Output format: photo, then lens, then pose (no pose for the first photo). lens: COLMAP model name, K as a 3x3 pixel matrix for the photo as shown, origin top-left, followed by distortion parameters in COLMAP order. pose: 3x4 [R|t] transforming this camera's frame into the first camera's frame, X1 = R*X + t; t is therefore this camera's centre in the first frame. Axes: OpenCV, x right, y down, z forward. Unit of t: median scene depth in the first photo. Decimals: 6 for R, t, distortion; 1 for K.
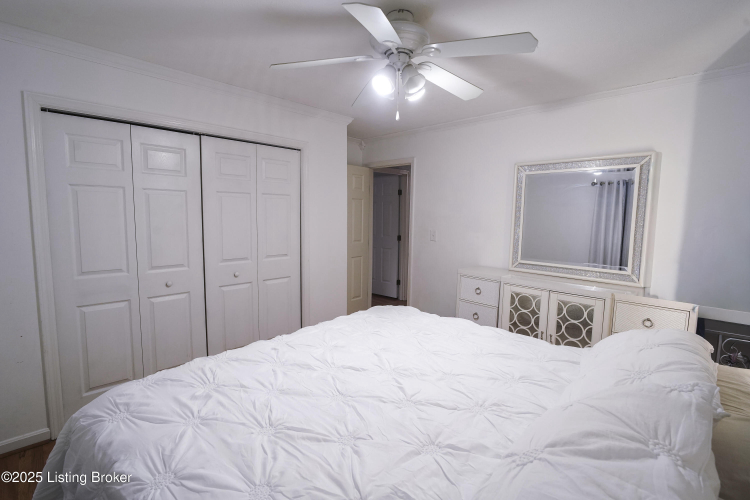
lens RADIAL K [[357.1, 0, 375.0], [0, 357.1, 250.0], [0, 0, 1]] dist [0.002961, 0.000308]
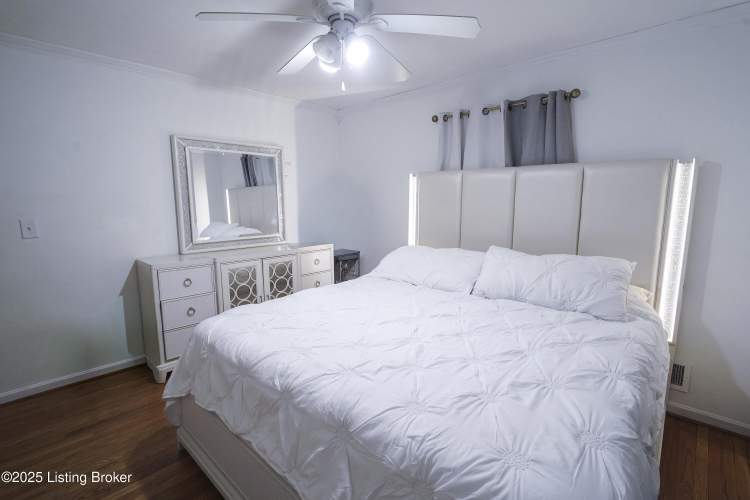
lens RADIAL K [[350.5, 0, 375.0], [0, 350.5, 250.0], [0, 0, 1]] dist [-0.000282, -0.000097]
pose [[-0.033678, -0.161528, 0.986293, -0.642973], [0.107883, 0.980499, 0.164263, -0.060100], [-0.993593, 0.111936, -0.015595, 0.663349]]
